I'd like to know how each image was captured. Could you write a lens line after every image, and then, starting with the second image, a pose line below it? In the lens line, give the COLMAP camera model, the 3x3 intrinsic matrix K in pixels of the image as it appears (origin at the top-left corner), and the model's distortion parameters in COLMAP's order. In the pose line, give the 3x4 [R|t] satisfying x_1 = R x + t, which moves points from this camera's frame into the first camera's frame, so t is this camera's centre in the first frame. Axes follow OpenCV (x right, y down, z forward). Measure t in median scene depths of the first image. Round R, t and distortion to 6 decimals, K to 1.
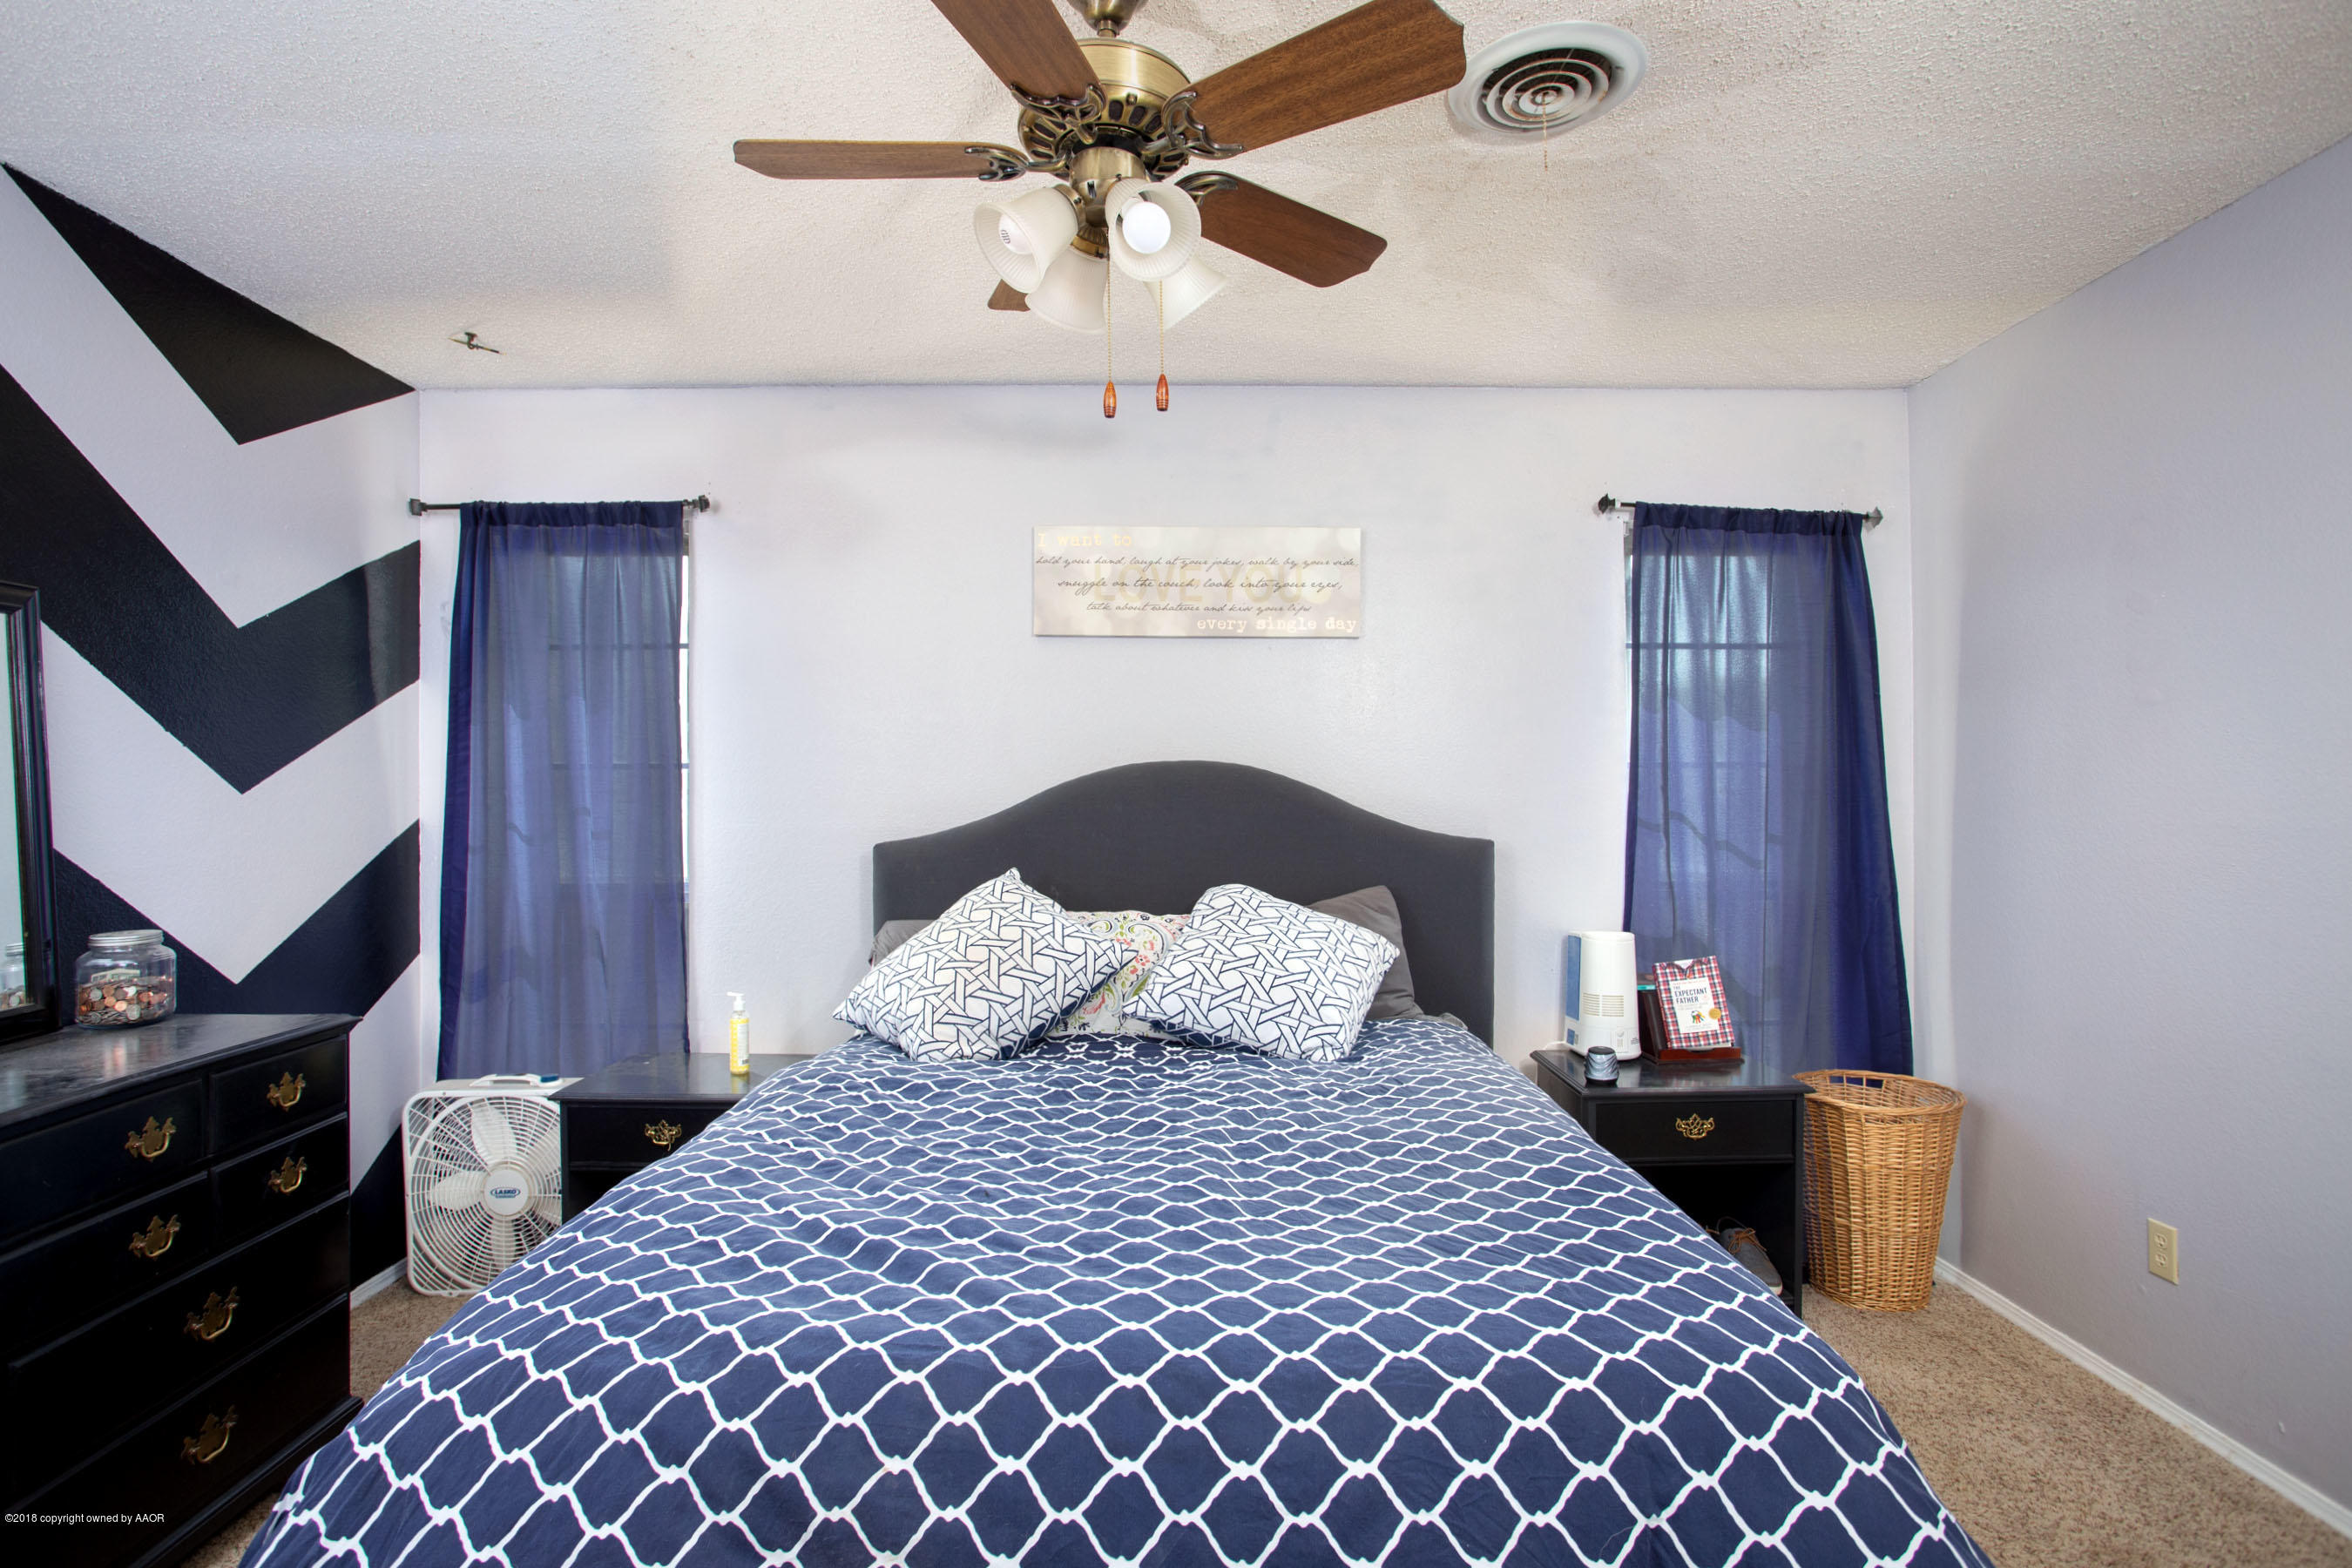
lens RADIAL K [[1164.9, 0, 1175.7], [0, 1164.9, 786.3], [0, 0, 1]] dist [-0.049321, 0.006592]
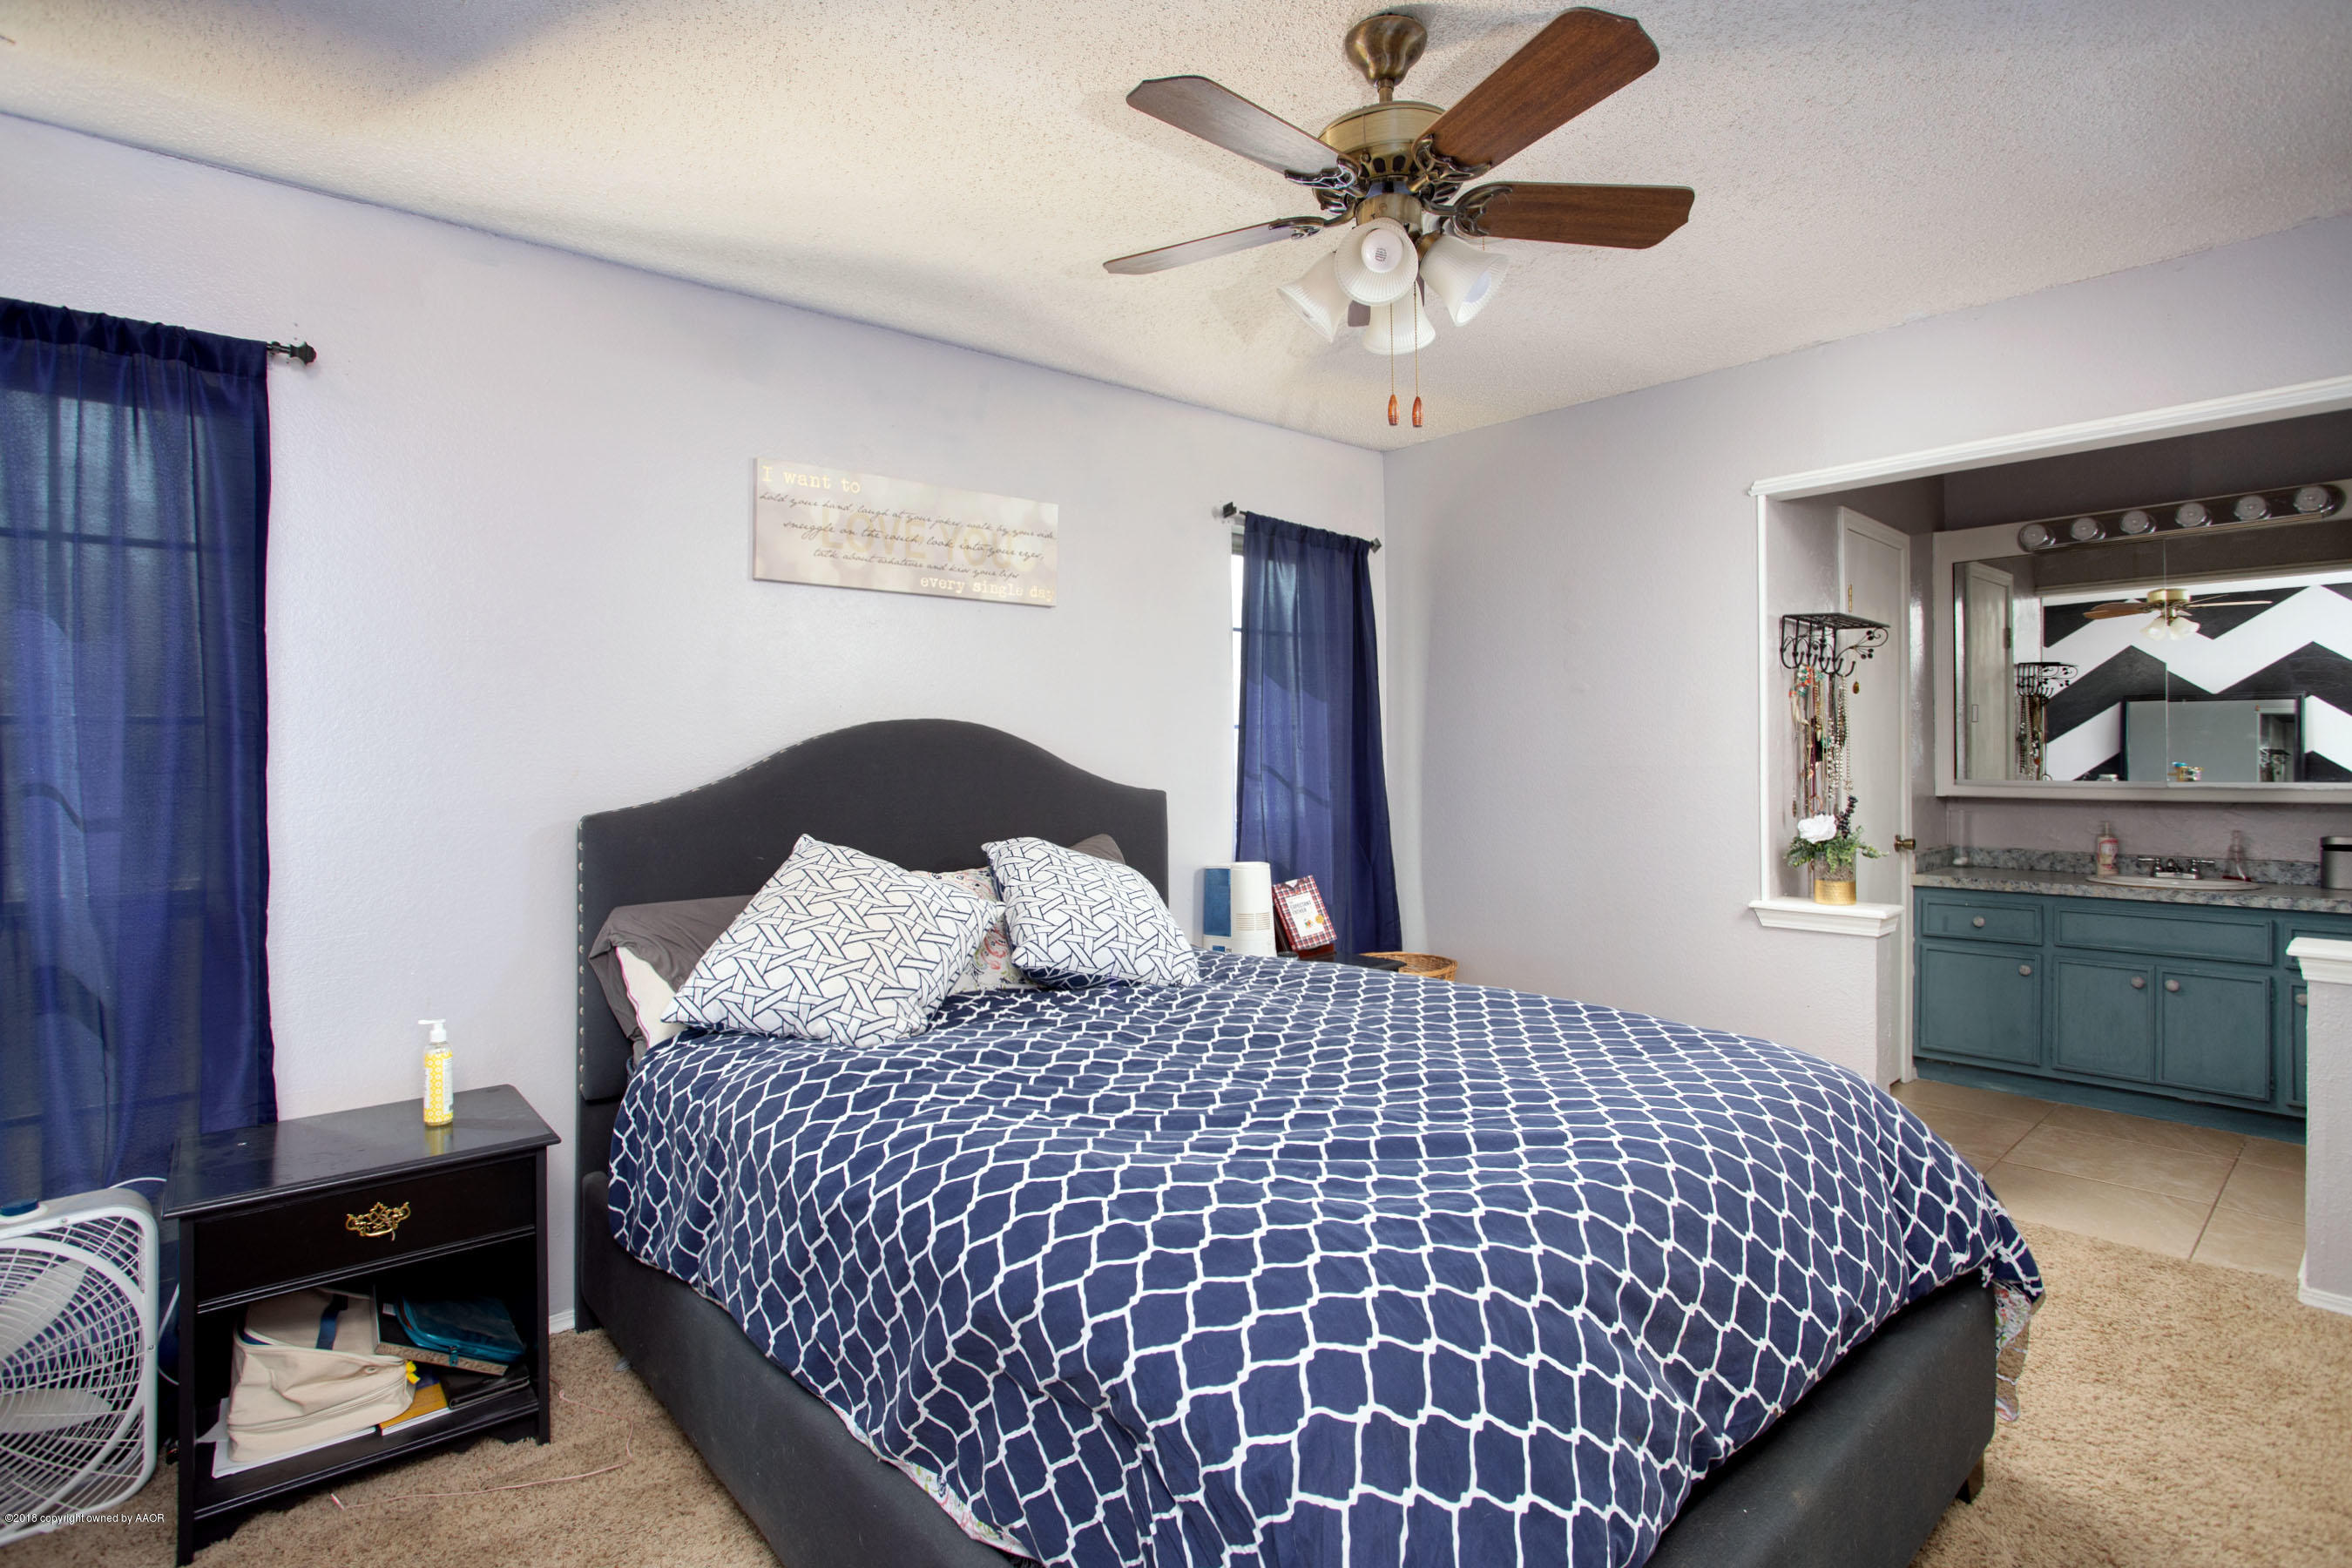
lens RADIAL K [[1164.9, 0, 1166.2], [0, 1164.9, 769.5], [0, 0, 1]] dist [-0.049321, 0.006592]
pose [[0.759981, -0.016440, 0.649737, -0.468418], [0.006829, 0.999827, 0.017310, 0.005115], [-0.649909, -0.008718, 0.759962, 0.111964]]
